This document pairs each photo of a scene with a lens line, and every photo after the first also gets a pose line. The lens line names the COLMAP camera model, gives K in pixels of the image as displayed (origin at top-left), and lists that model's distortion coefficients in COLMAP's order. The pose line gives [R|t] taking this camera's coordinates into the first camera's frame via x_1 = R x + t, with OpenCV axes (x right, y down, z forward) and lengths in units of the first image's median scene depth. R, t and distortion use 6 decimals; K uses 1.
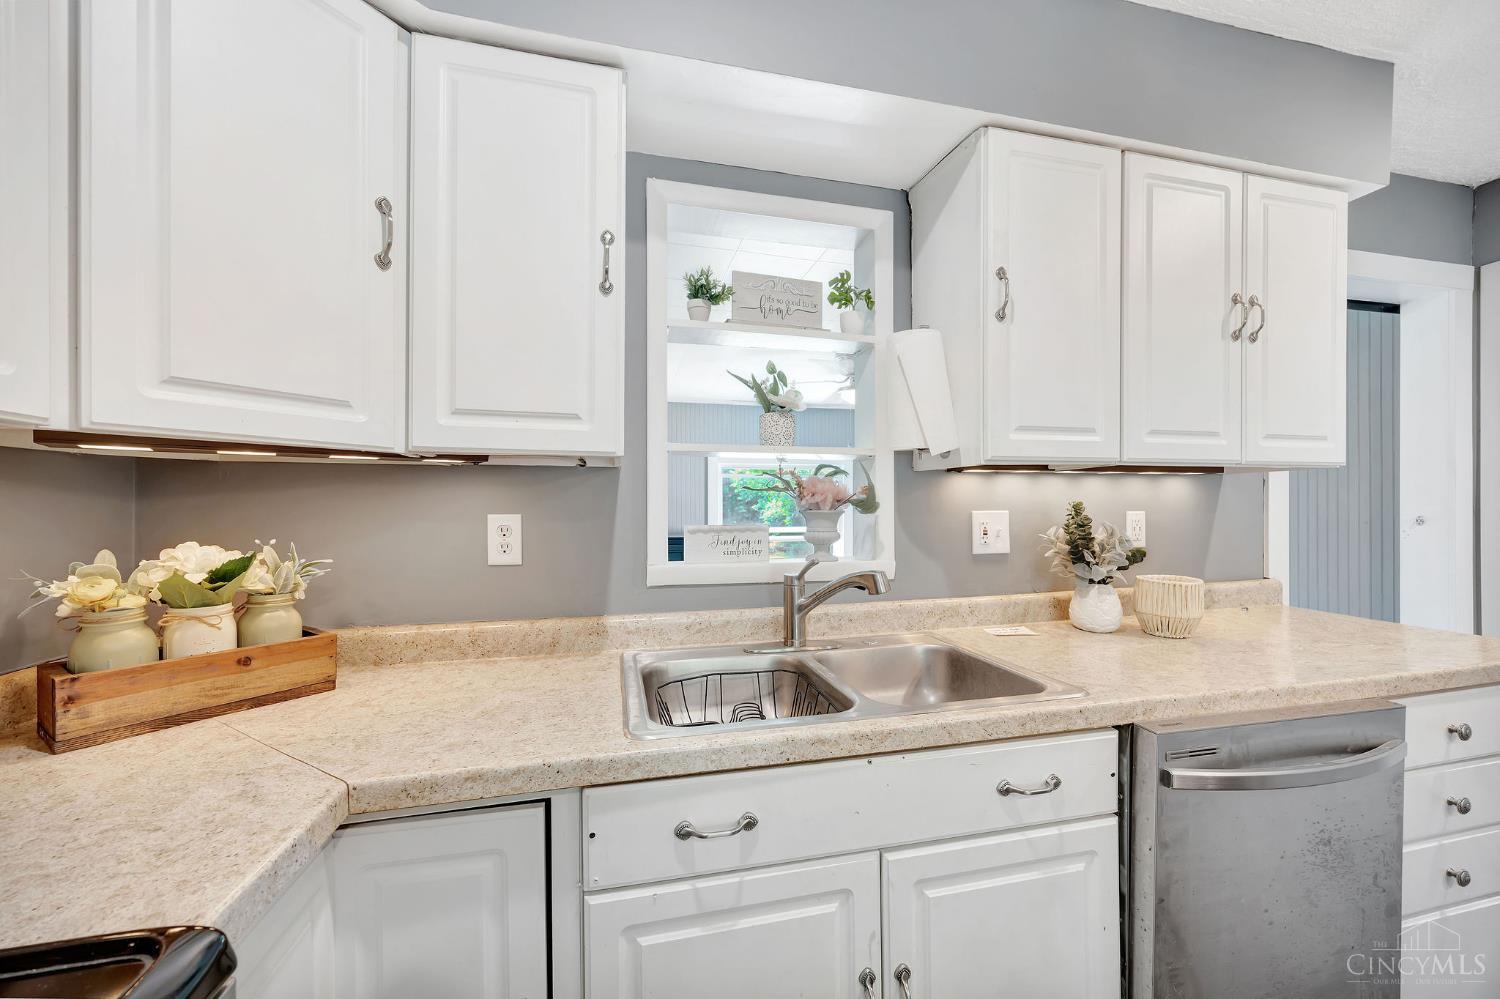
lens RADIAL K [[592.8, 0, 760.7], [0, 592.8, 507.8], [0, 0, 1]] dist [-0.001434, -0.000231]
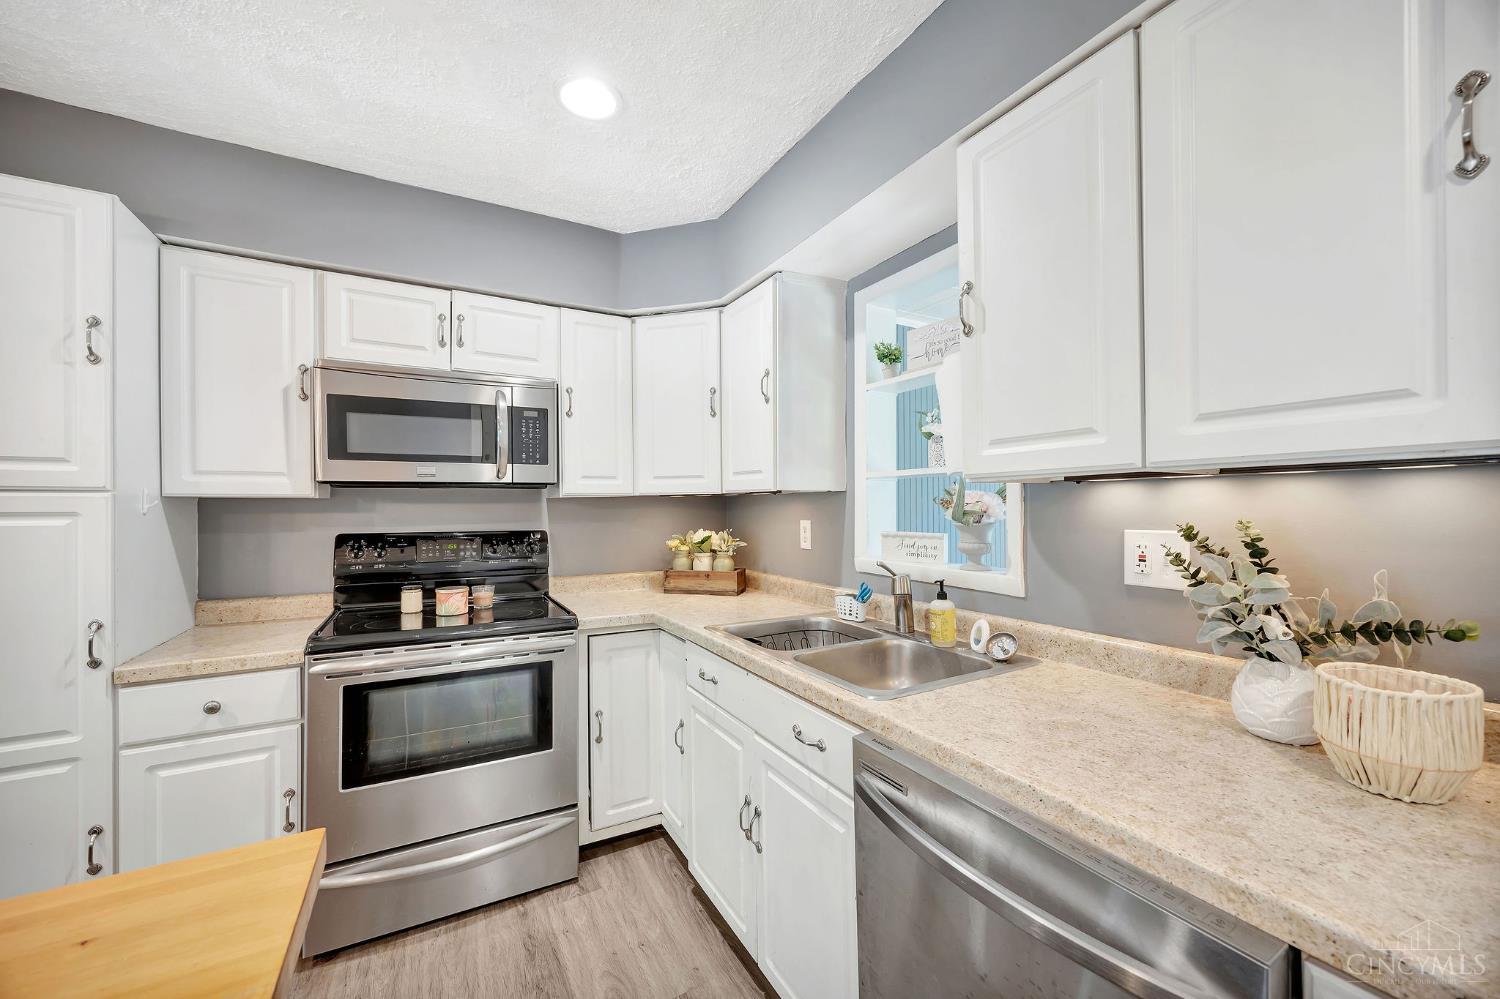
lens RADIAL K [[592.8, 0, 740.2], [0, 592.8, 504.6], [0, 0, 1]] dist [-0.001434, -0.000231]
pose [[0.242537, 0.002339, -0.970139, 1.500271], [0.008019, 0.999958, 0.004416, -0.053852], [0.970109, -0.008851, 0.242508, 0.470931]]
